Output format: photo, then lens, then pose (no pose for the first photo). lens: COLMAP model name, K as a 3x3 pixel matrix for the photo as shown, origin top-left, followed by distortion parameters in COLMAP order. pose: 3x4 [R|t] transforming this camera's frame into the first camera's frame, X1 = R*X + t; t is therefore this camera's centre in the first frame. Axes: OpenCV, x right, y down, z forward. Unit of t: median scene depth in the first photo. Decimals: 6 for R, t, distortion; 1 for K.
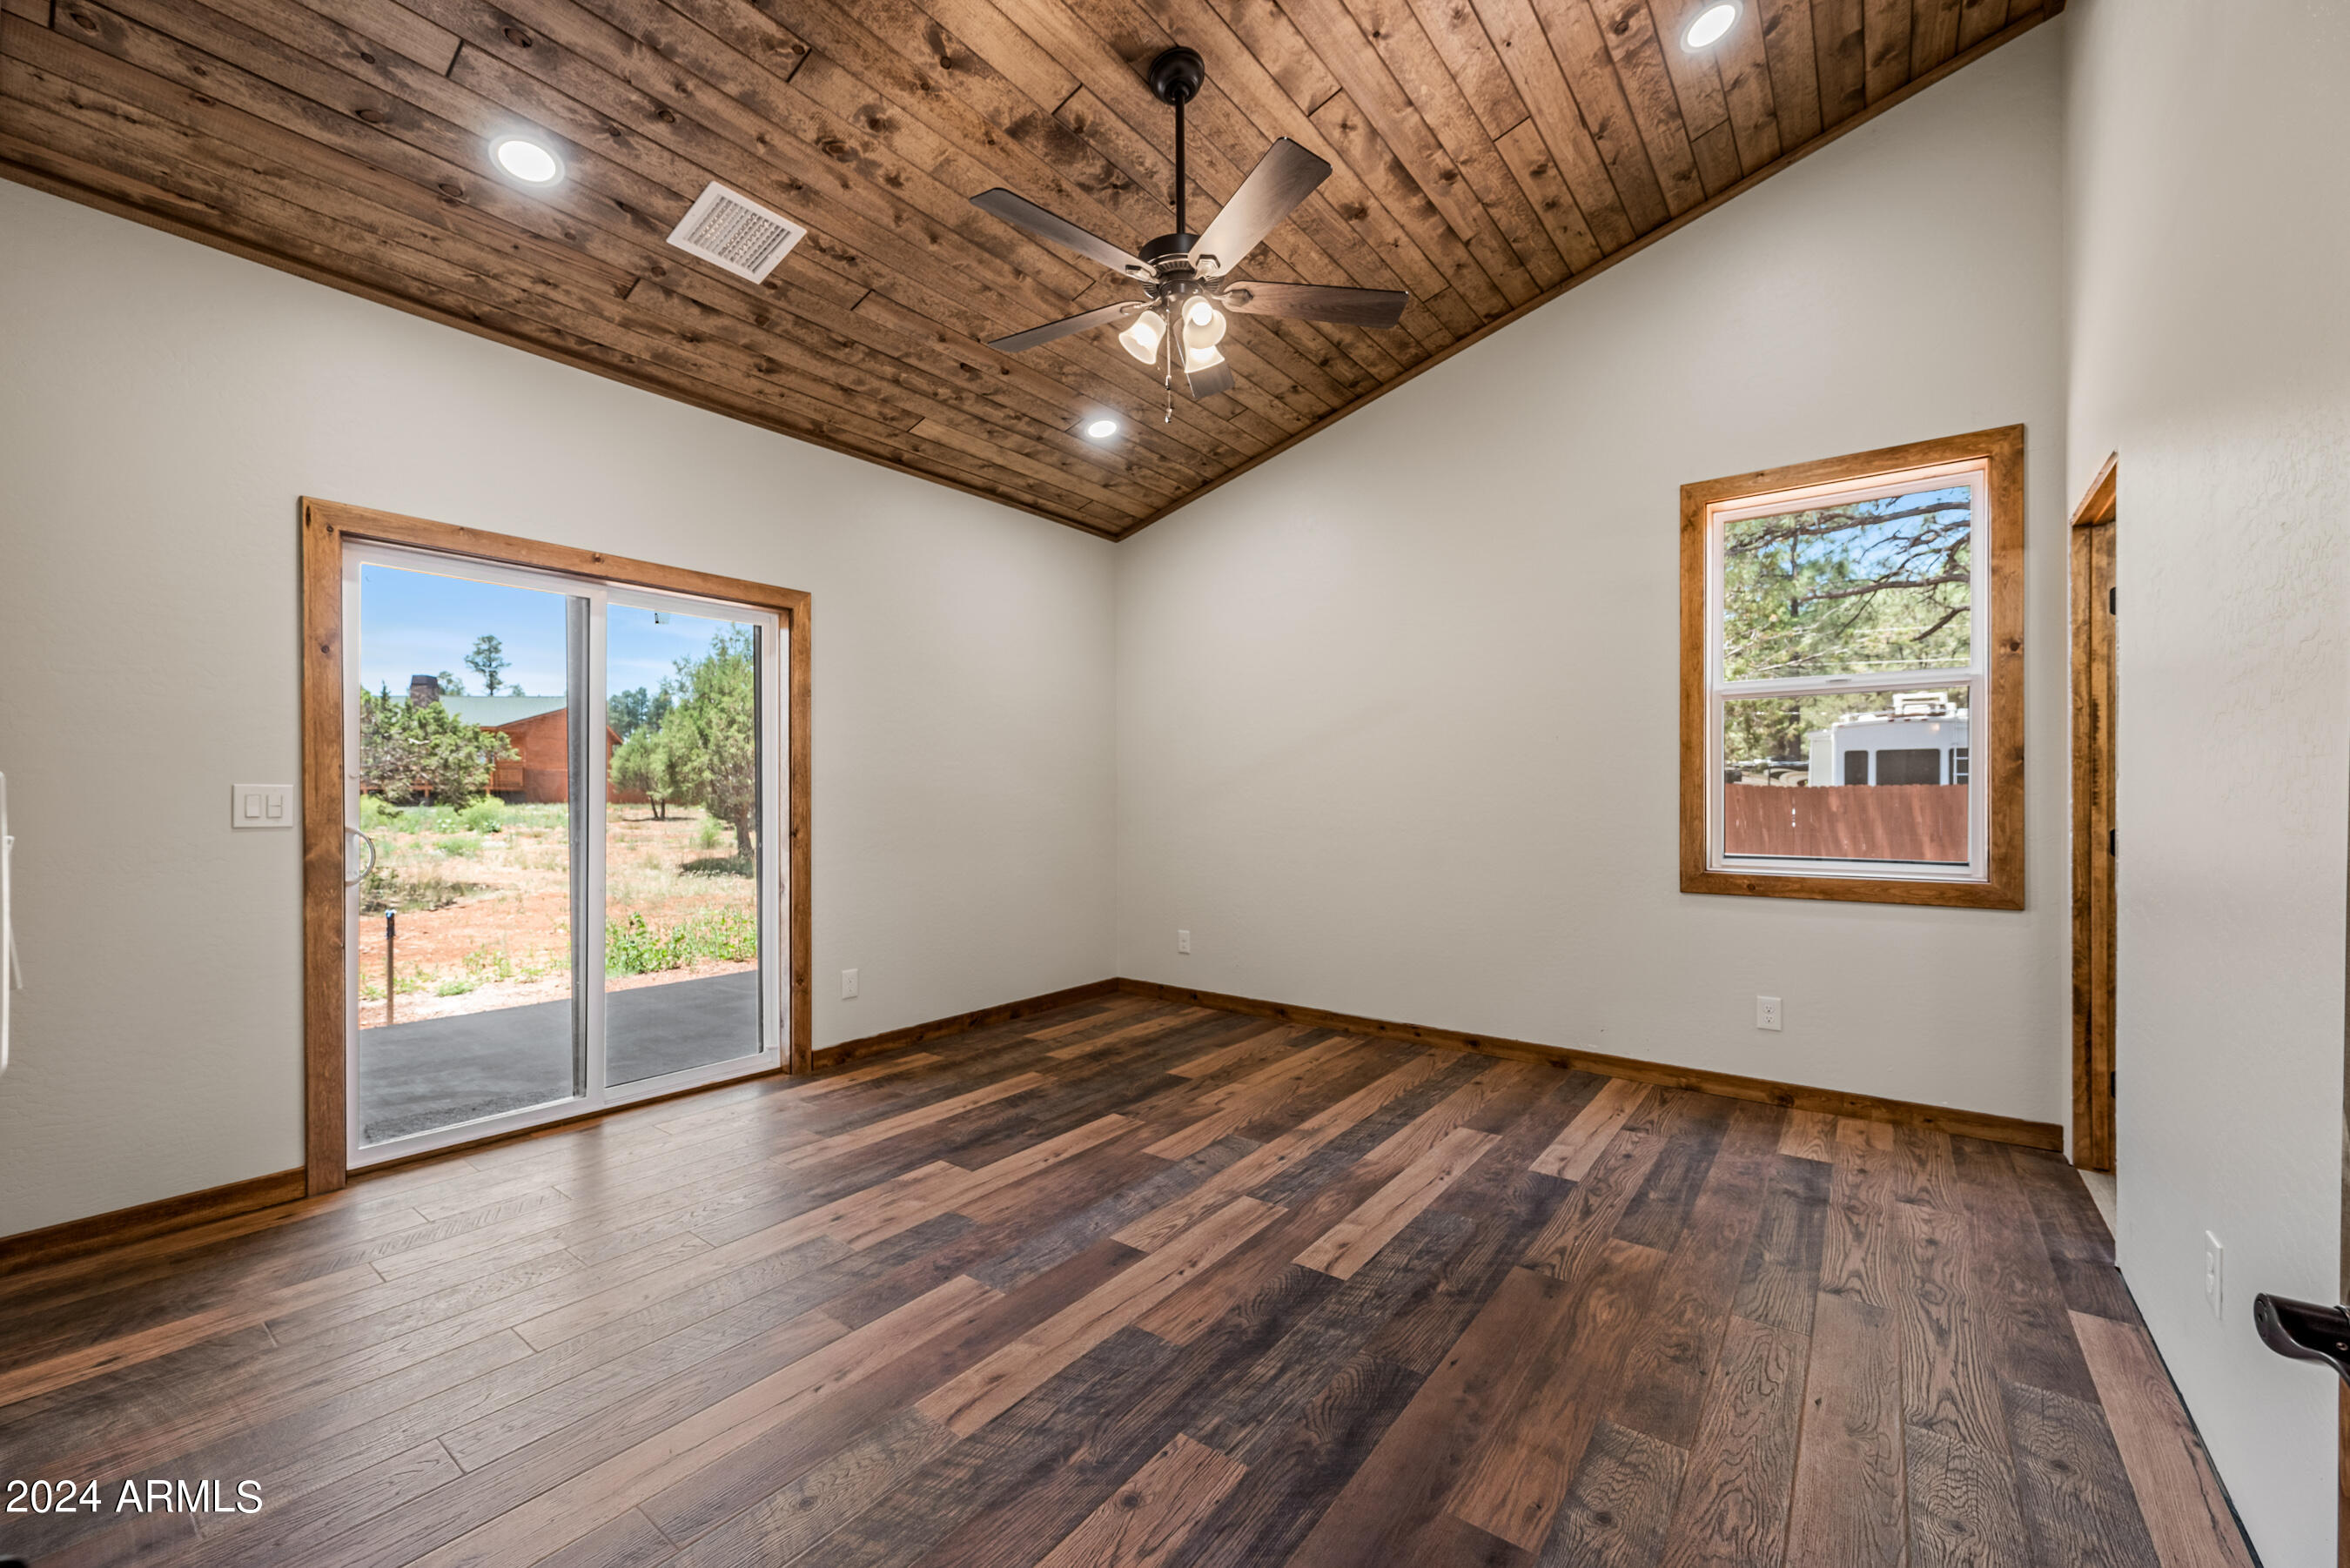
lens RADIAL K [[923.4, 0, 1176.9], [0, 923.4, 805.9], [0, 0, 1]] dist [-0.001212, -0.000165]
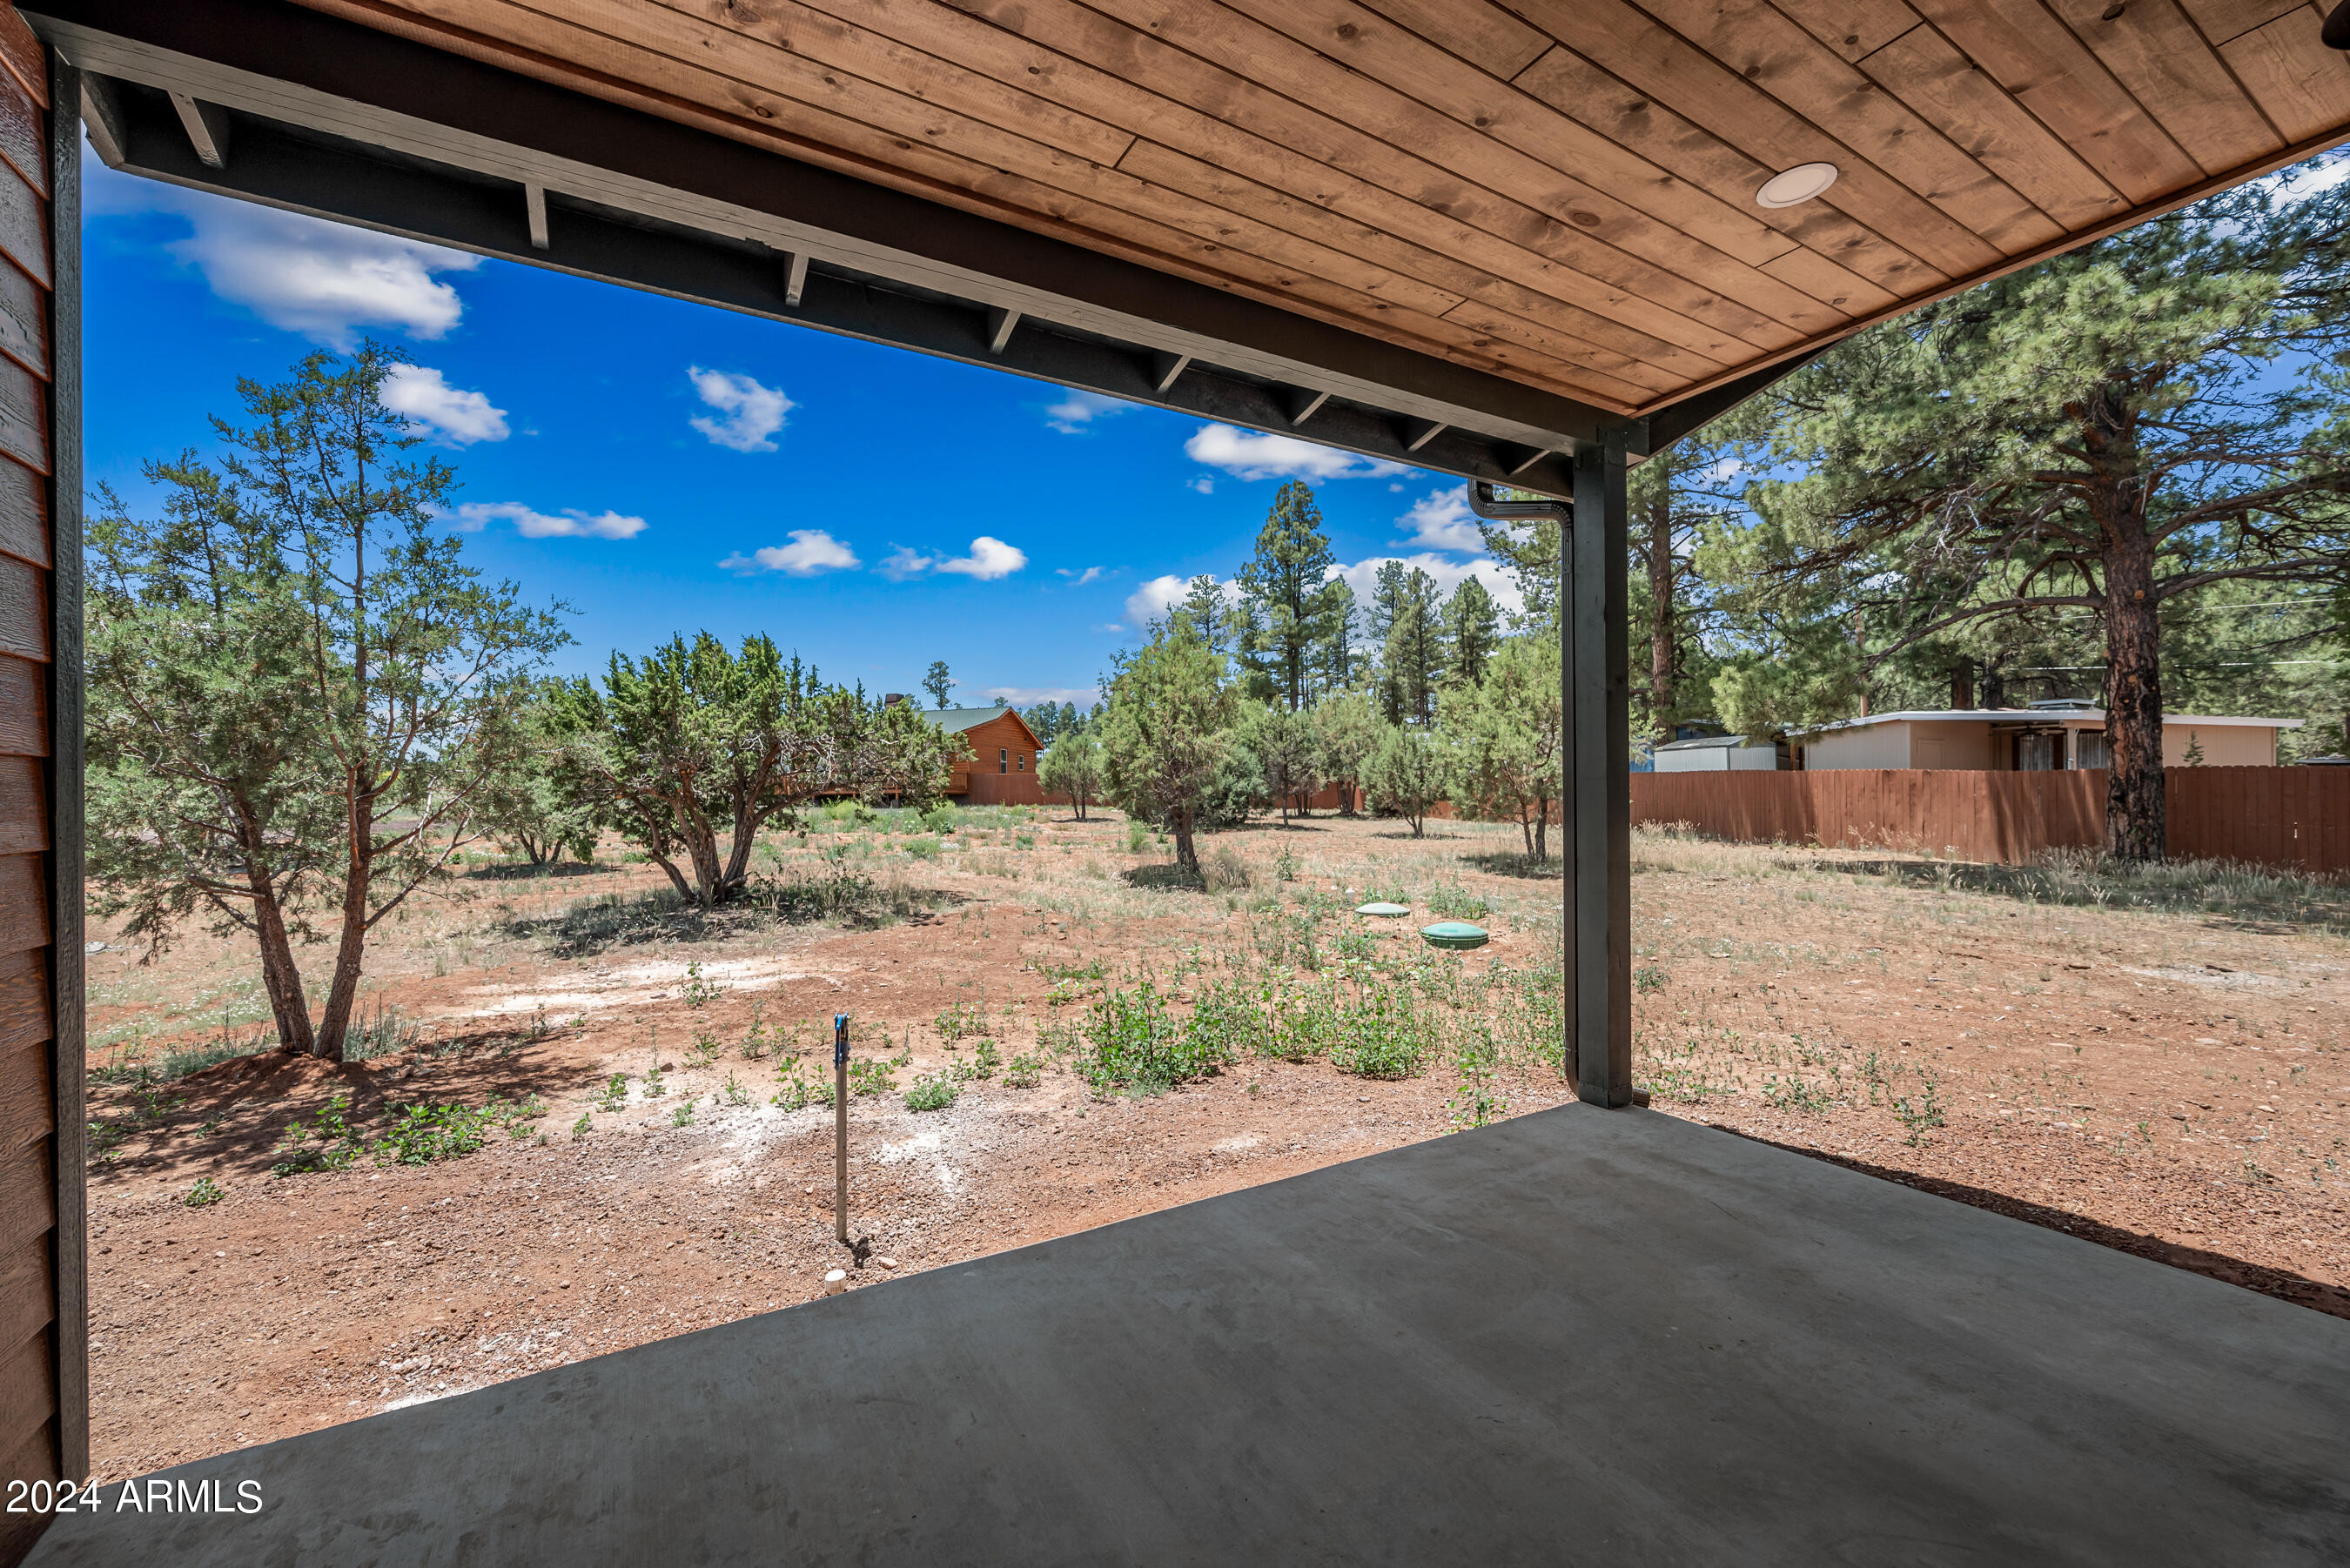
lens RADIAL K [[931.7, 0, 1171.7], [0, 931.7, 794.6], [0, 0, 1]] dist [-0.000951, 0.000257]
pose [[0.922693, -0.009294, -0.385424, -0.134224], [0.005359, 0.999922, -0.011282, -0.002939], [0.385499, 0.008344, 0.922671, 0.165563]]
